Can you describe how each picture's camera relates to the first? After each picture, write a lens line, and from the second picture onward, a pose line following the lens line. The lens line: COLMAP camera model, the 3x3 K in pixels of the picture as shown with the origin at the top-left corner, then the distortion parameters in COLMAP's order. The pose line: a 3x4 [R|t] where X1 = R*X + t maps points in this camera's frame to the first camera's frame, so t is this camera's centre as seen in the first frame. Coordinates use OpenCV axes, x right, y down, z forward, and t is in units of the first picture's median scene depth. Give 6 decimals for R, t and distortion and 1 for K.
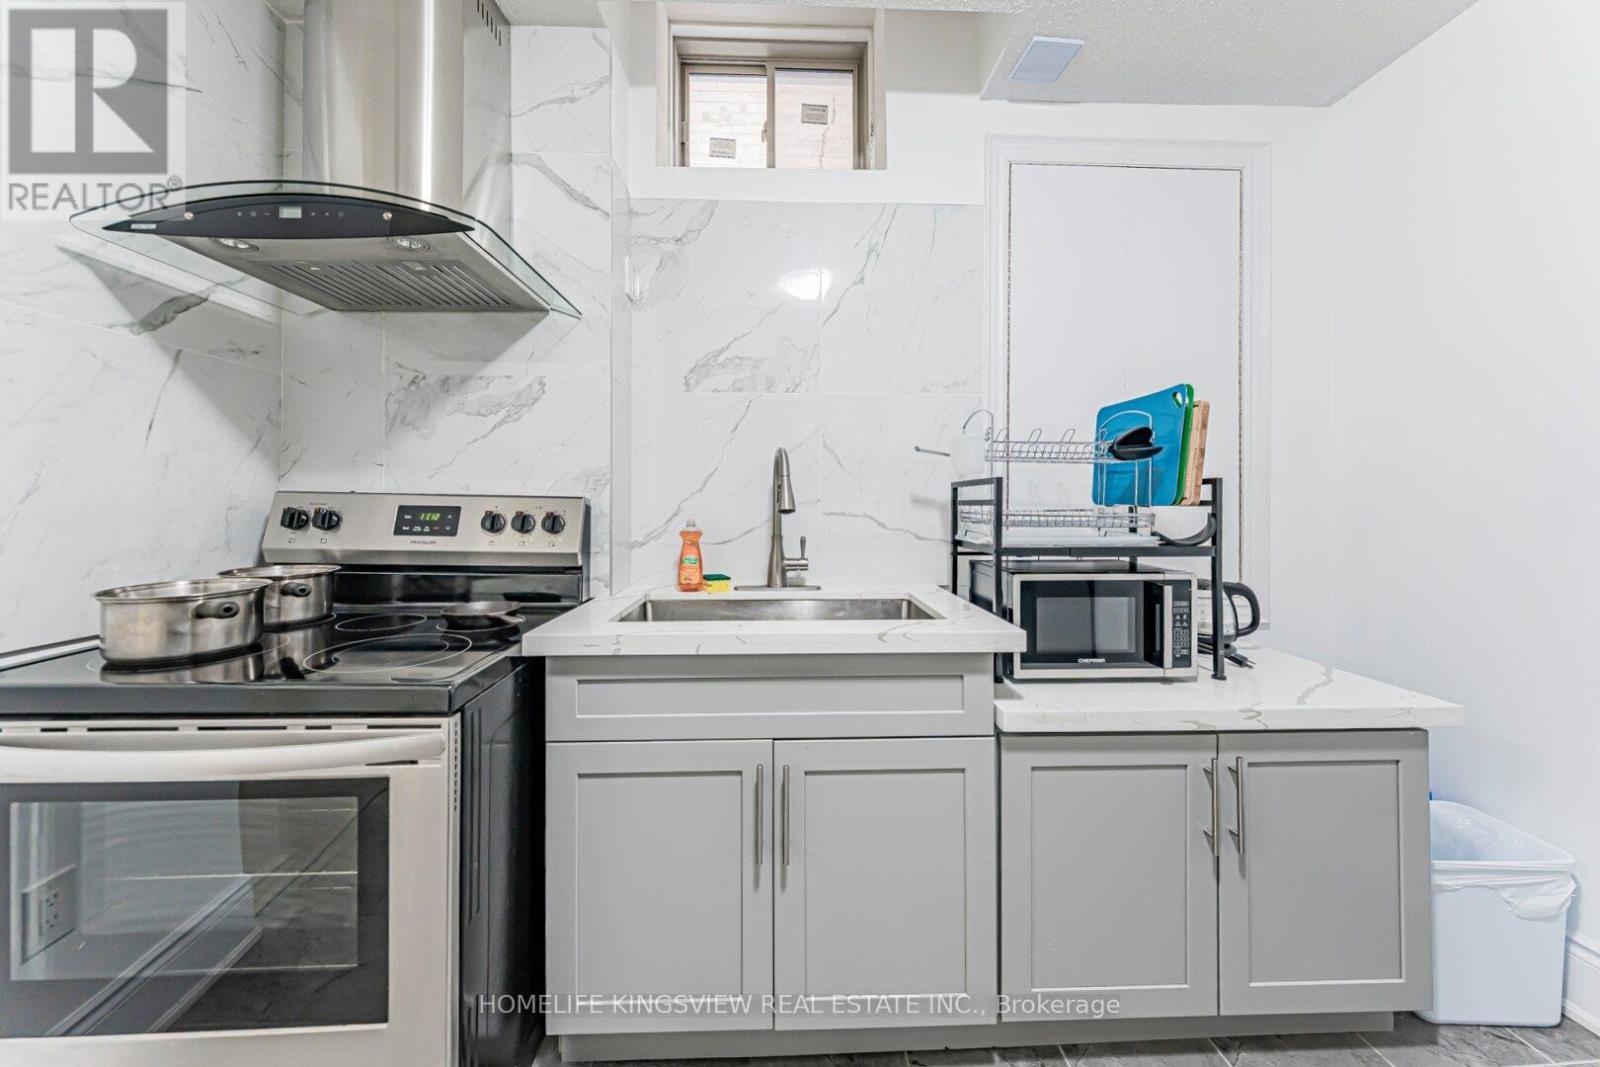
lens RADIAL K [[548.0, 0, 797.2], [0, 548.0, 497.9], [0, 0, 1]] dist [-0.000808, -0.000089]
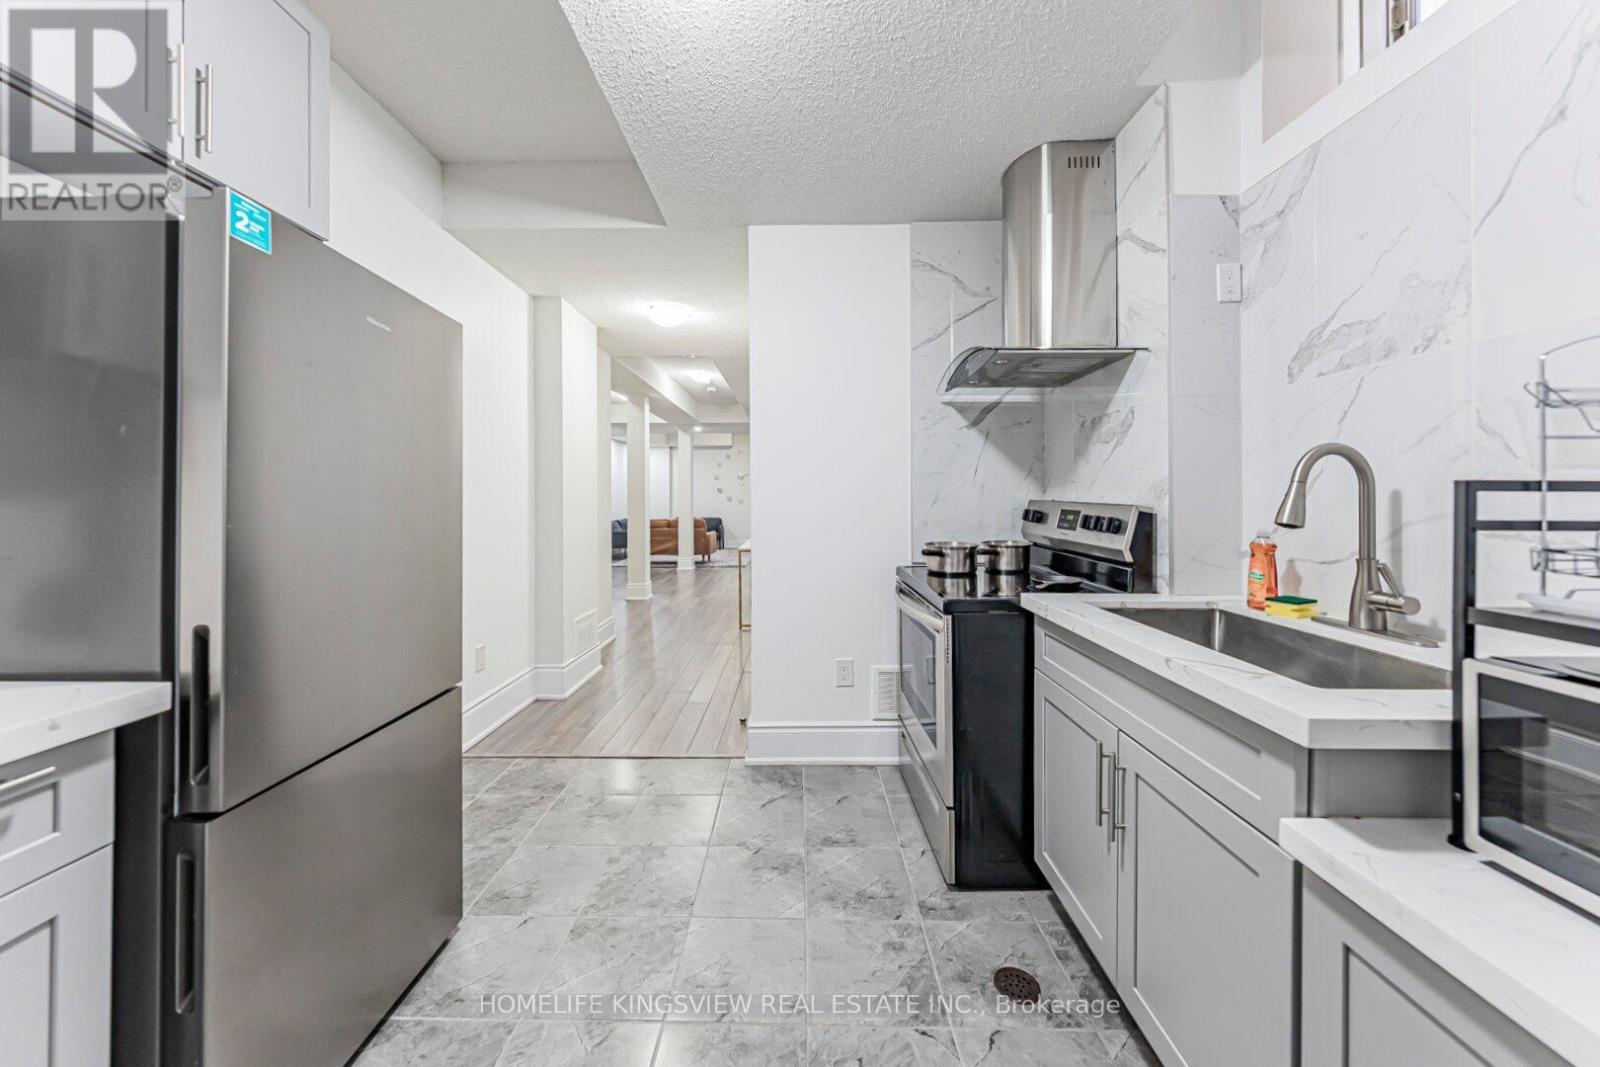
lens RADIAL K [[558.6, 0, 798.3], [0, 558.6, 497.5], [0, 0, 1]] dist [-0.001066, -0.000120]
pose [[-0.036079, -0.002469, -0.999346, 0.812873], [0.001009, 0.999996, -0.002507, -0.014798], [0.999348, -0.001099, -0.036076, 0.296200]]
